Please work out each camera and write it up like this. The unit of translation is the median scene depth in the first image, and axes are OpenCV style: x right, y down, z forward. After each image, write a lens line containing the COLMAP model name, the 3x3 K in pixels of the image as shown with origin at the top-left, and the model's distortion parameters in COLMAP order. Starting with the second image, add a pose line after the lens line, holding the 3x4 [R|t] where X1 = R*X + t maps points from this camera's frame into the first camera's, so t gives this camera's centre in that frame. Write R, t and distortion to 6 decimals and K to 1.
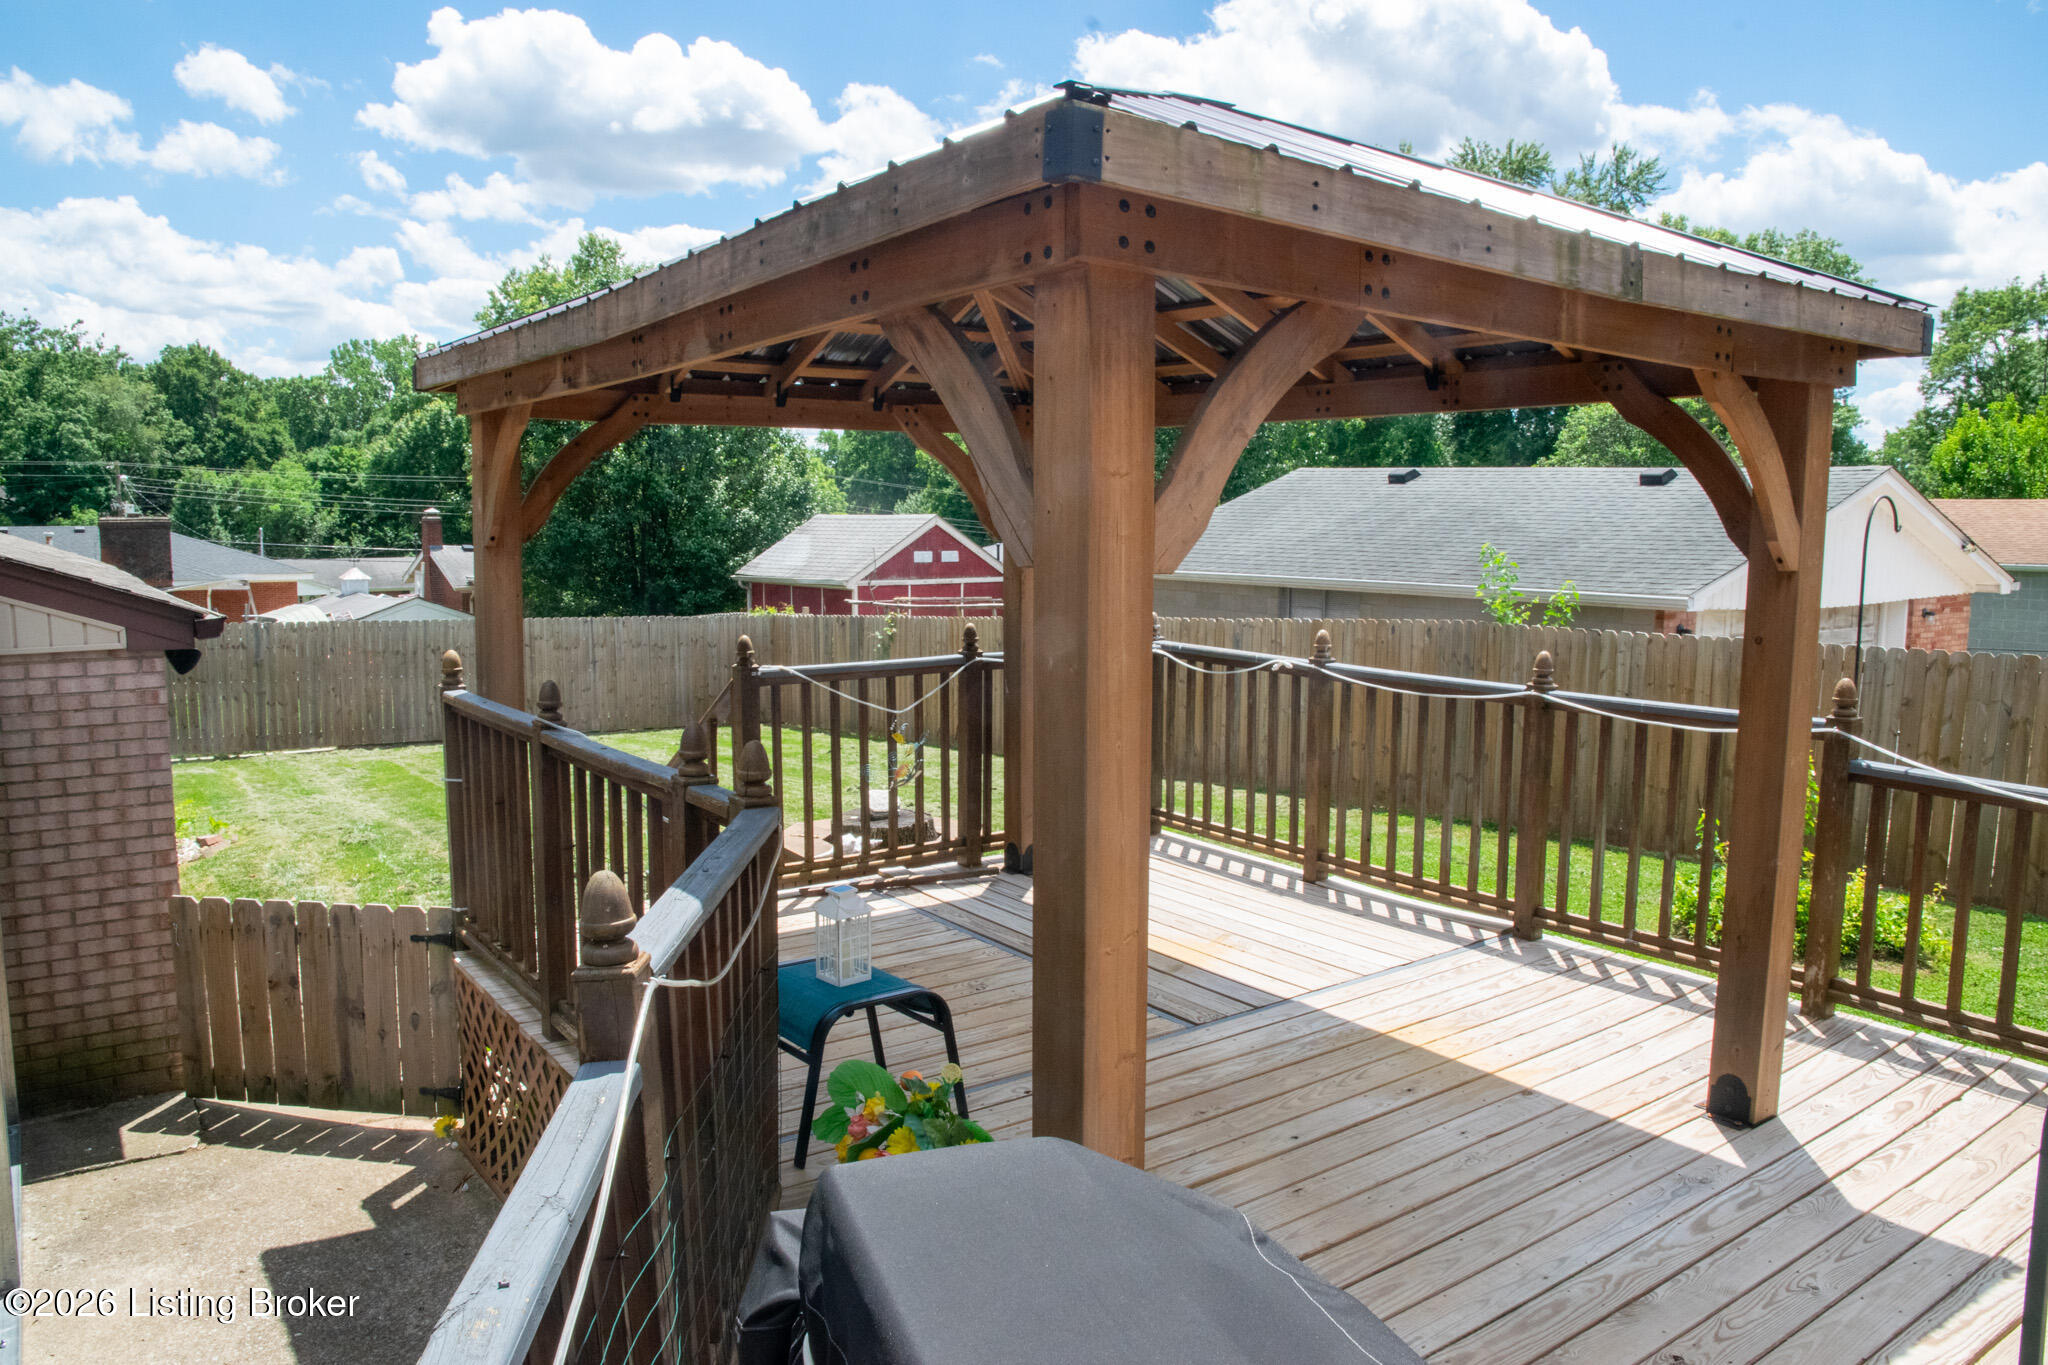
lens RADIAL K [[1461.9, 0, 1016.9], [0, 1461.9, 687.8], [0, 0, 1]] dist [-0.125090, 0.076103]
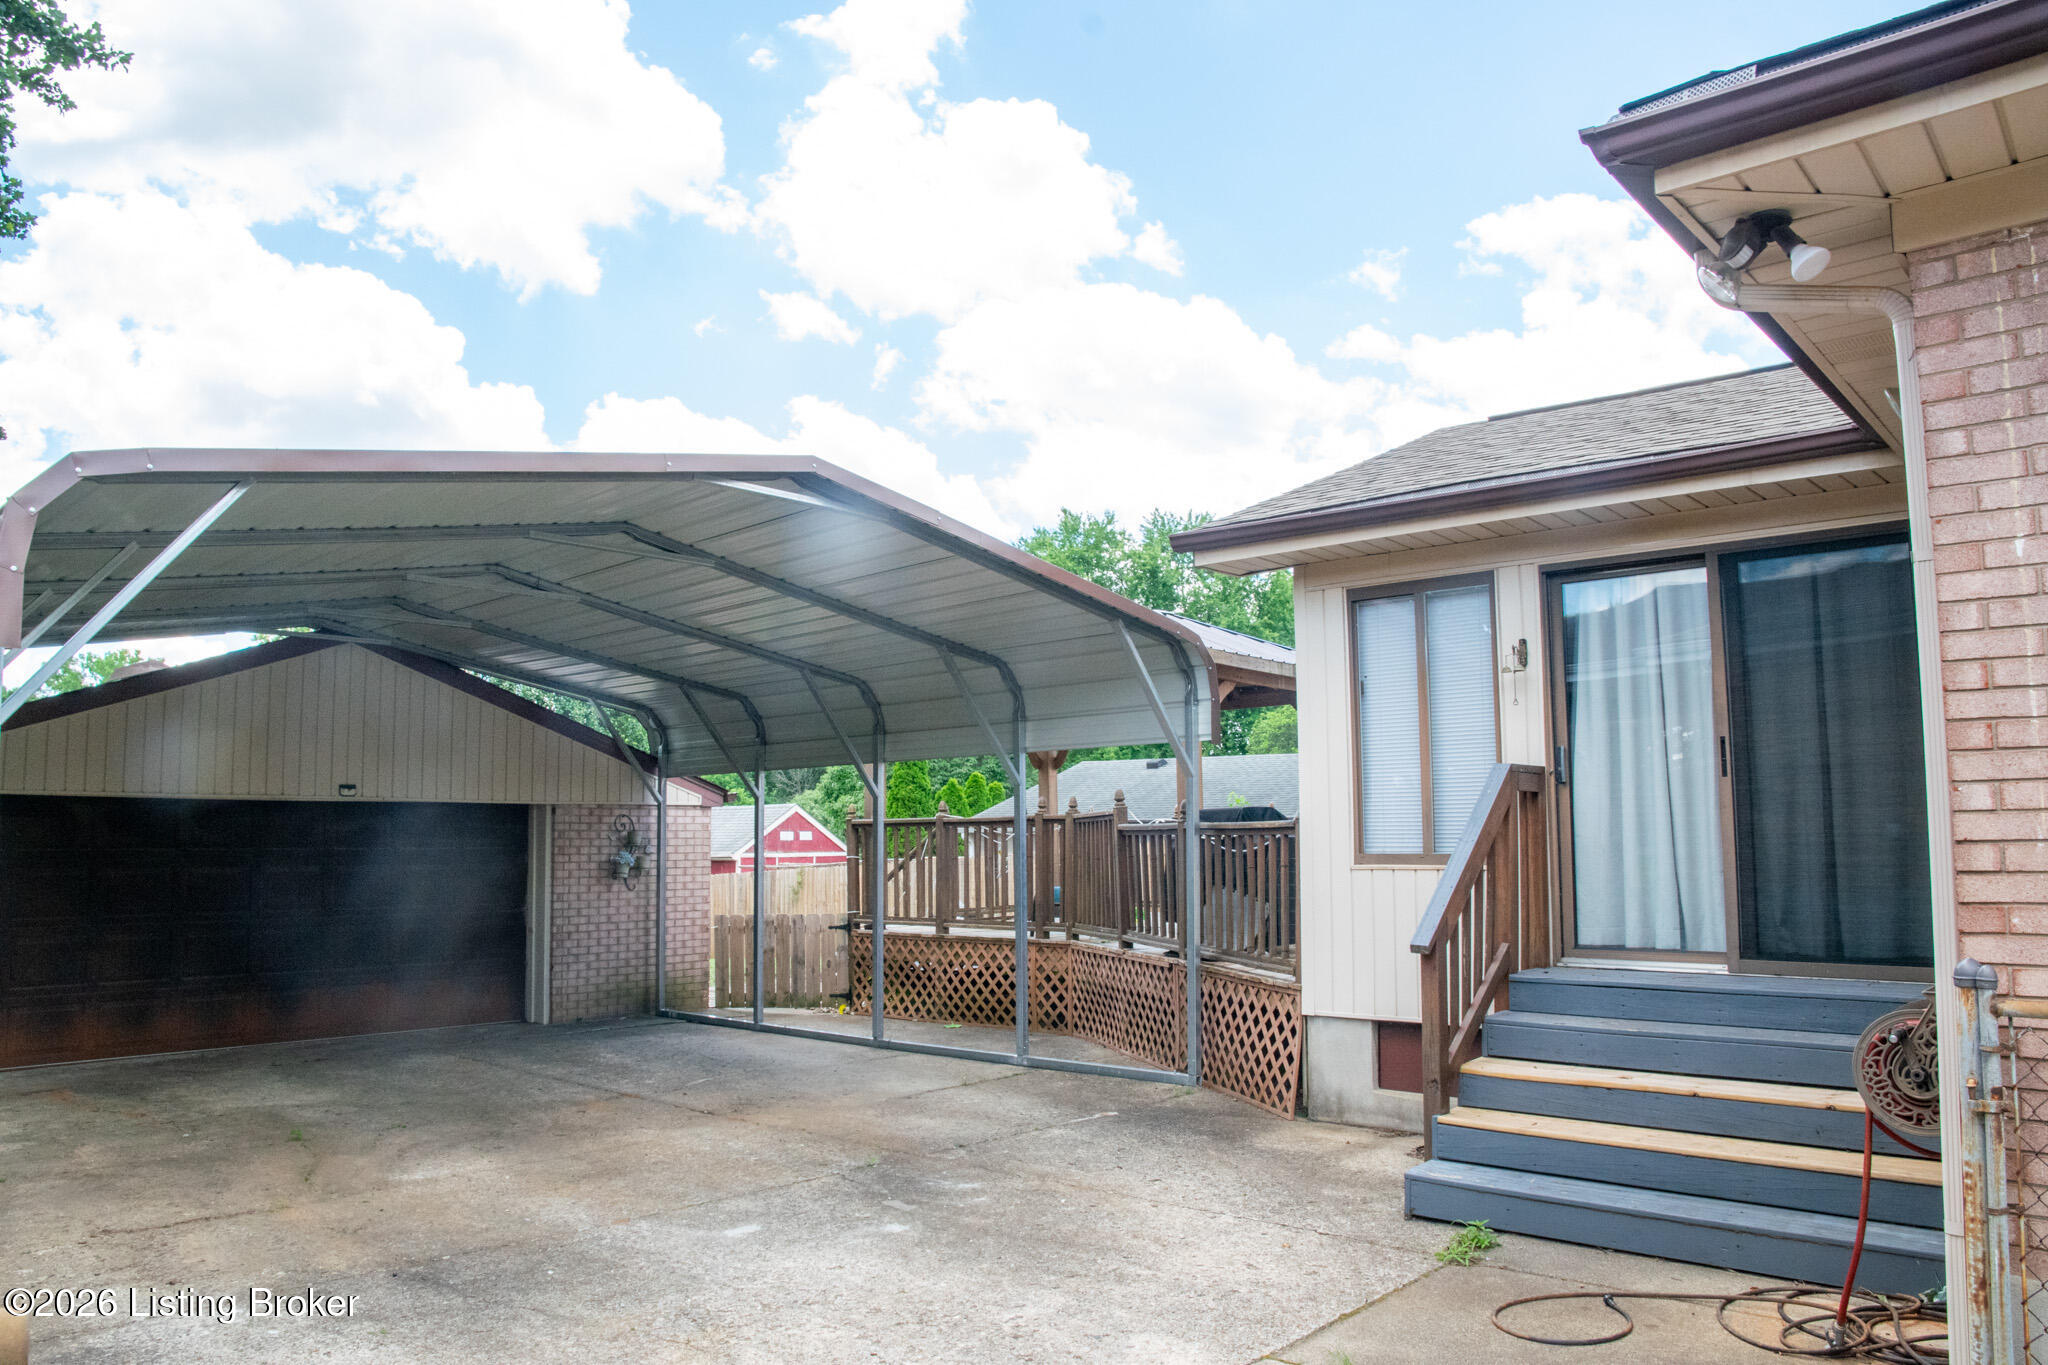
lens RADIAL K [[1461.9, 0, 1016.9], [0, 1461.9, 687.8], [0, 0, 1]] dist [-0.125090, 0.076103]
pose [[0.978109, 0.006011, 0.208007, -0.136524], [0.039771, 0.975757, -0.215214, 0.069853], [-0.204258, 0.218776, 0.954157, -0.312313]]
